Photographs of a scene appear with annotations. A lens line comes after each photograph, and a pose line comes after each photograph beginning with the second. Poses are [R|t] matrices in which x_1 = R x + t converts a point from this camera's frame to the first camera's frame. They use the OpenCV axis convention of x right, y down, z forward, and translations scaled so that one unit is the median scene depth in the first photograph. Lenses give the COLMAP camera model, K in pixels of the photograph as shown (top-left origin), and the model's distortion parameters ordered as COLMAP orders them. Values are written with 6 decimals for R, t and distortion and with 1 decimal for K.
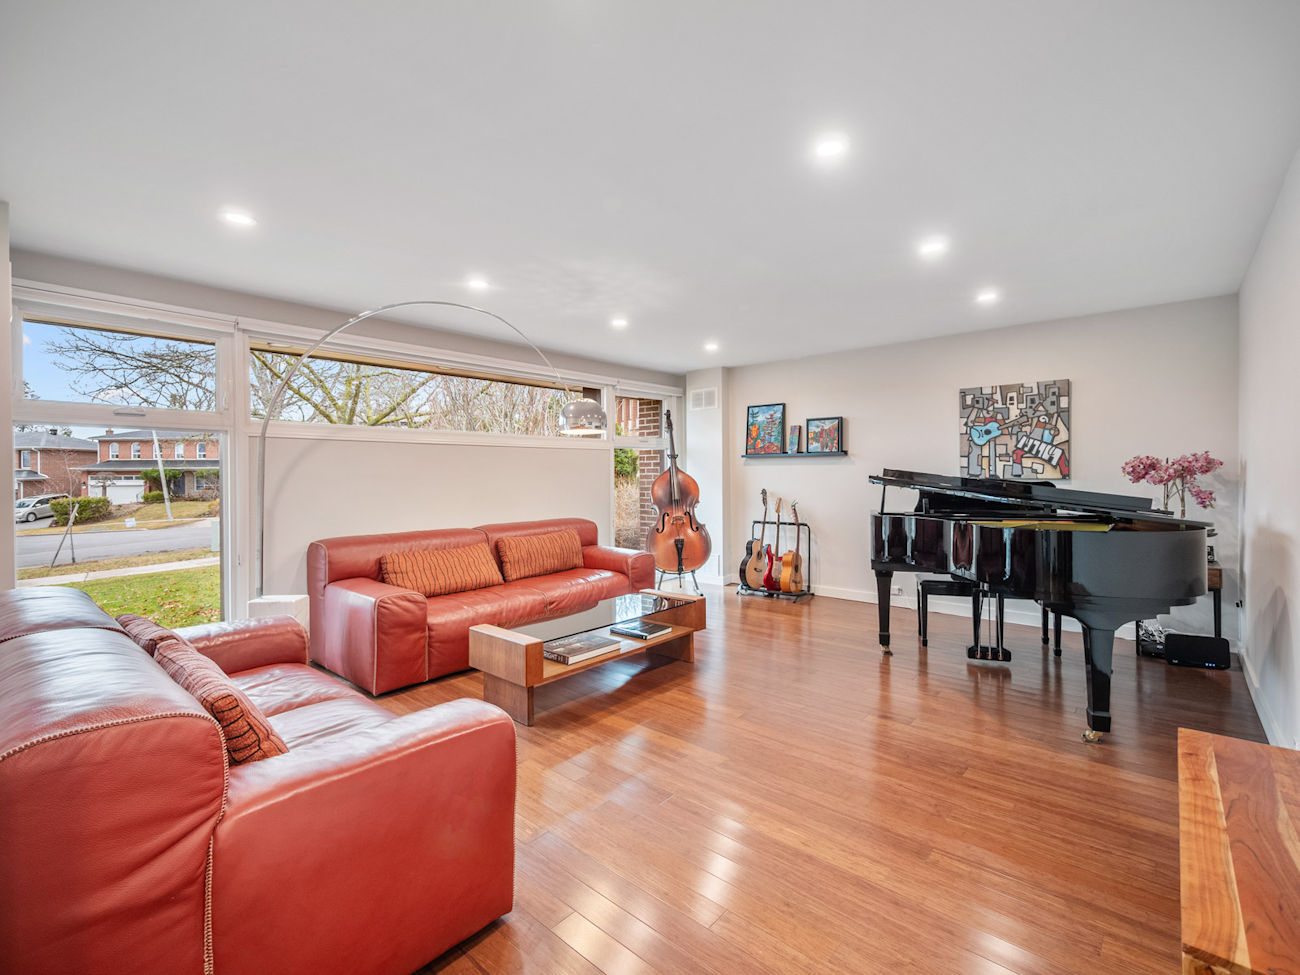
lens RADIAL K [[598.4, 0, 665.9], [0, 598.4, 481.0], [0, 0, 1]] dist [-0.000001, 0.000161]
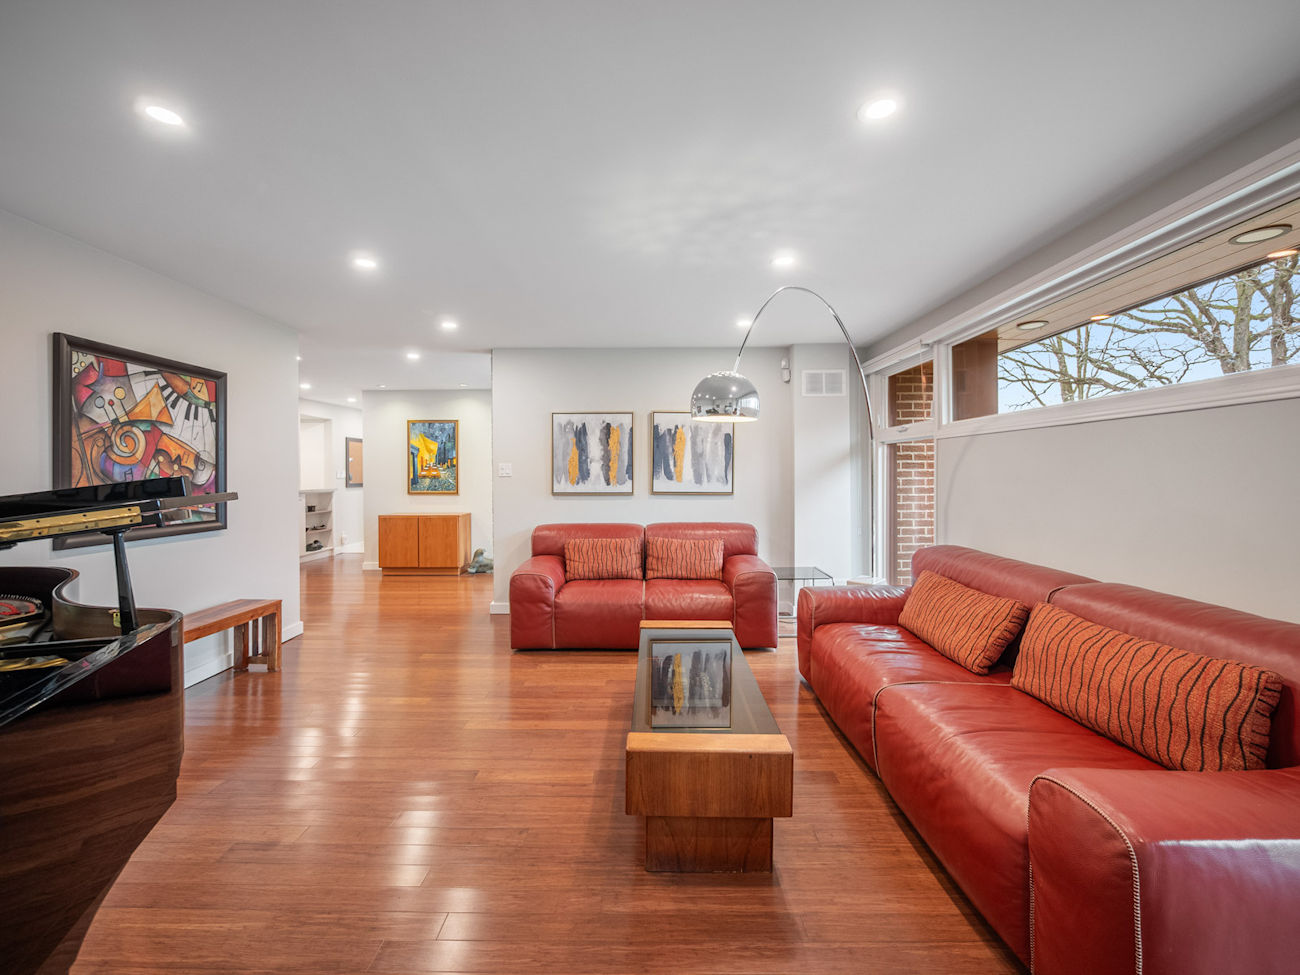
lens RADIAL K [[572.1, 0, 650.8], [0, 572.1, 475.6], [0, 0, 1]] dist [-0.003285, -0.000150]
pose [[-0.782585, 0.009620, -0.622470, 0.251226], [-0.000655, 0.999867, 0.016276, -0.017925], [0.622544, 0.013144, -0.782475, 1.049905]]
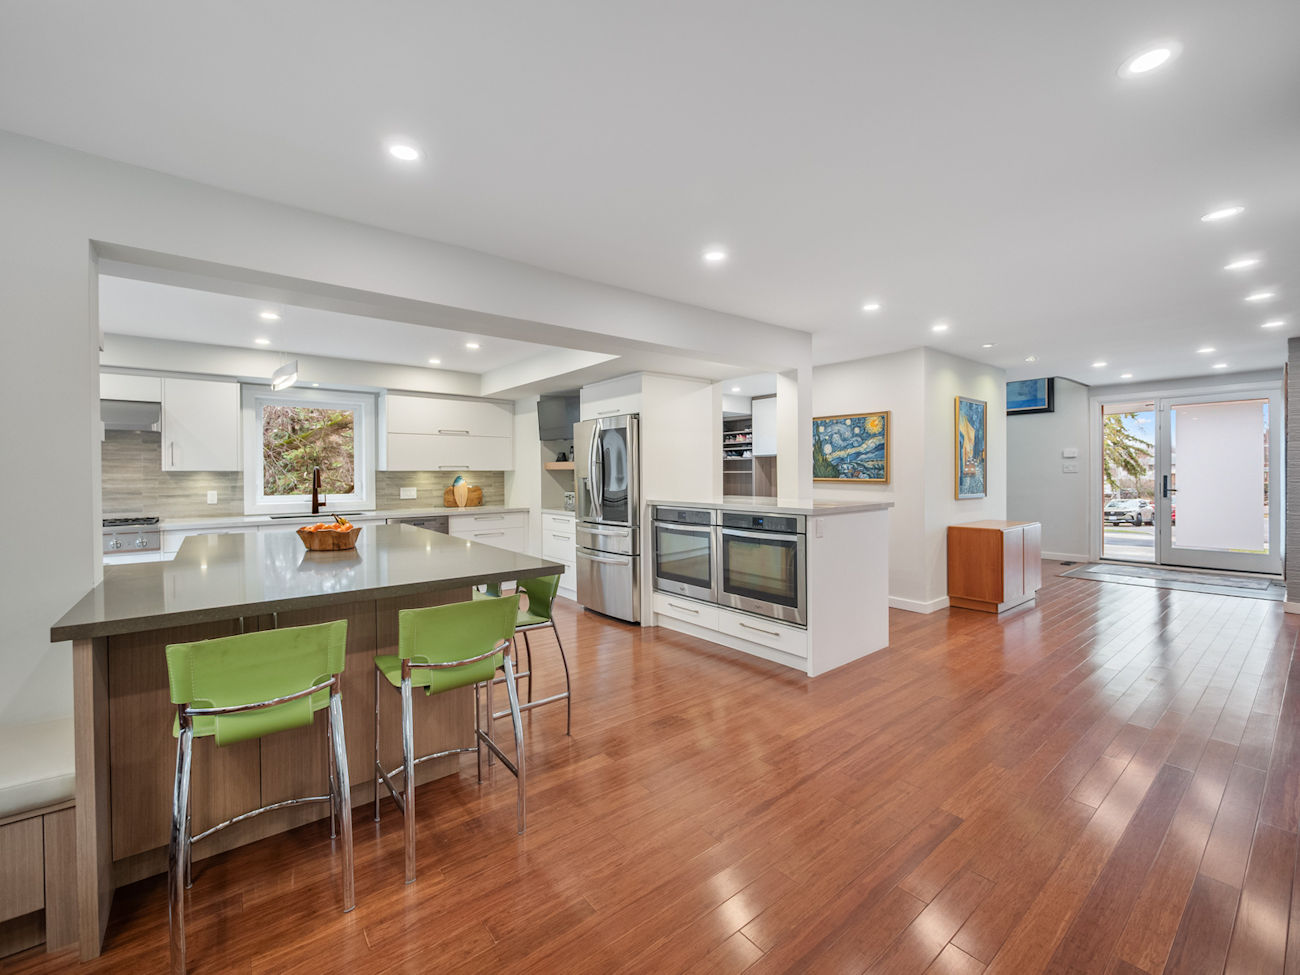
lens RADIAL K [[548.4, 0, 649.7], [0, 548.4, 477.8], [0, 0, 1]] dist [-0.006375, 0.000675]
pose [[-0.194556, 0.013007, -0.980805, 0.904385], [-0.003540, 0.999896, 0.013962, 0.002388], [0.980885, 0.006188, -0.194490, -0.776968]]
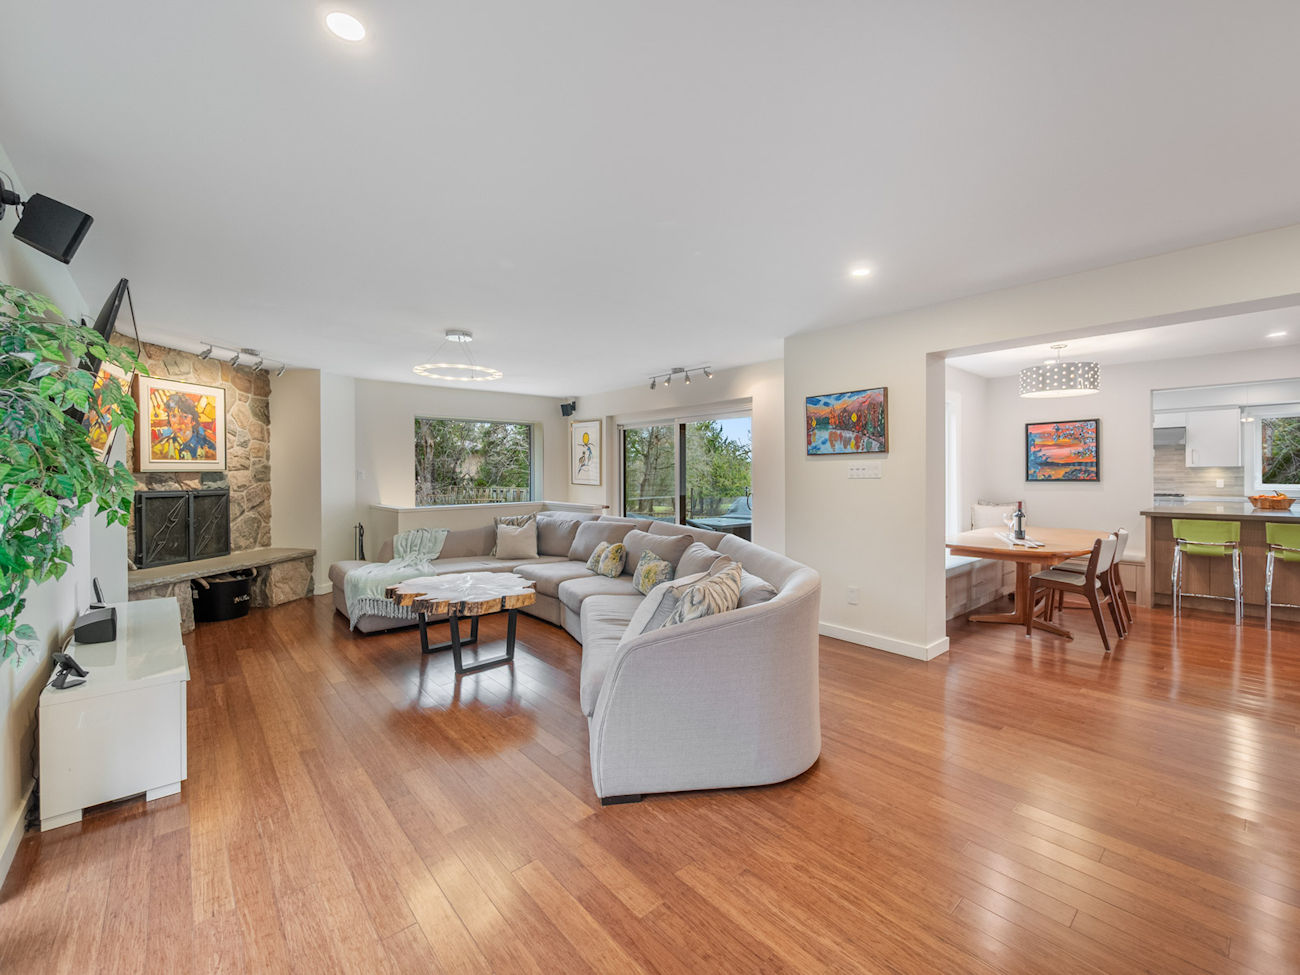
lens RADIAL K [[548.4, 0, 649.7], [0, 548.4, 477.8], [0, 0, 1]] dist [-0.006375, 0.000675]
pose [[-0.988072, 0.009518, 0.153700, 1.400137], [0.012600, 0.999738, 0.019092, -0.009395], [-0.153478, 0.020801, -0.987933, -0.042563]]
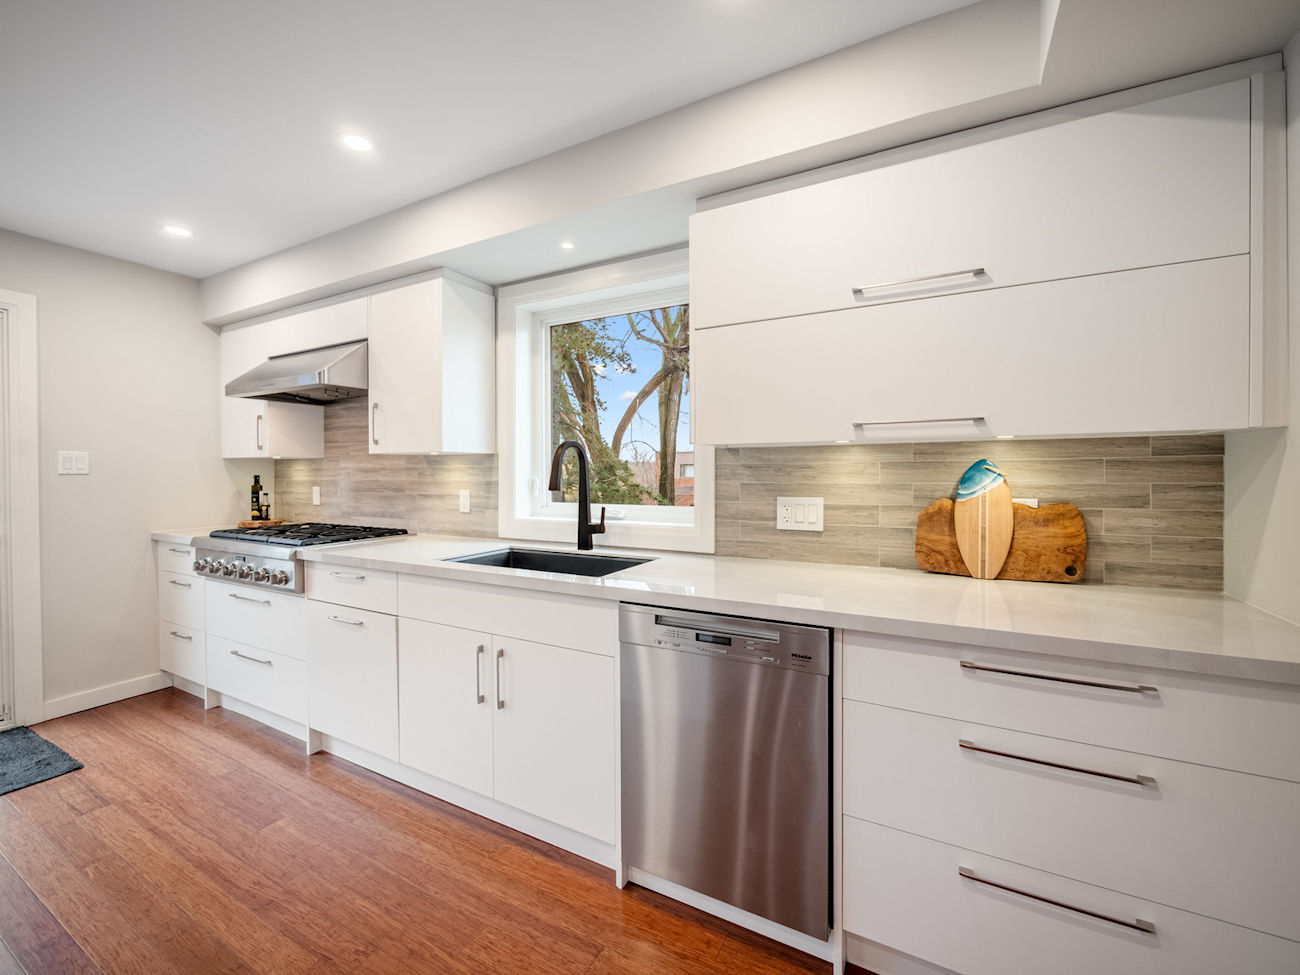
lens RADIAL K [[548.4, 0, 649.7], [0, 548.4, 477.8], [0, 0, 1]] dist [-0.006375, 0.000675]
pose [[-0.980959, 0.008465, -0.194028, 0.074819], [0.004356, 0.999757, 0.021597, 0.018306], [0.194164, 0.020341, -0.980758, -1.135437]]
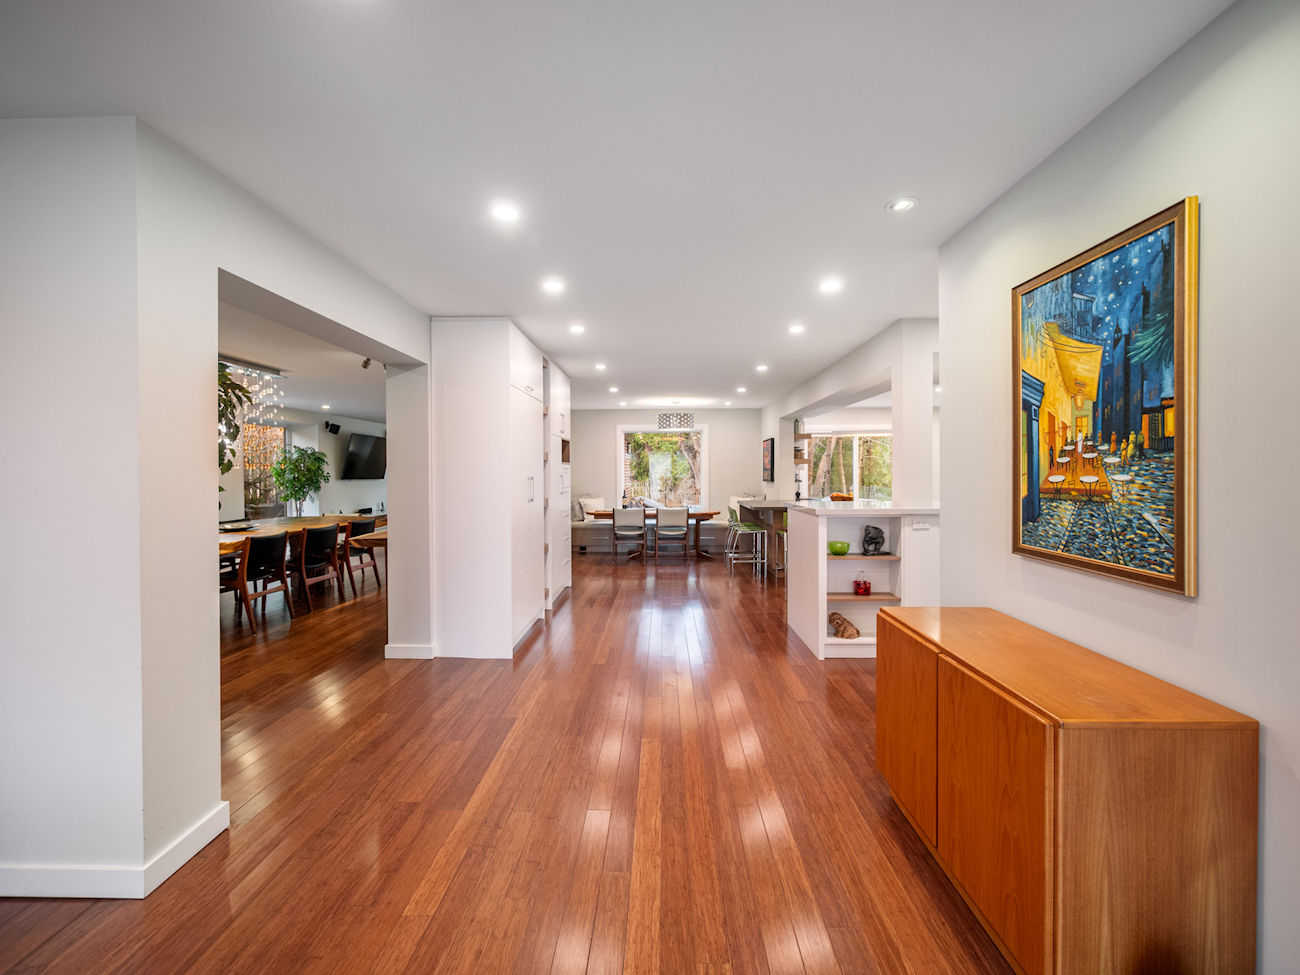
lens RADIAL K [[548.4, 0, 649.7], [0, 548.4, 477.8], [0, 0, 1]] dist [-0.006375, 0.000675]
pose [[-0.626621, -0.002264, 0.779321, -0.295454], [0.015684, 0.999757, 0.015516, -0.010407], [-0.779166, 0.021946, -0.626433, 0.005882]]
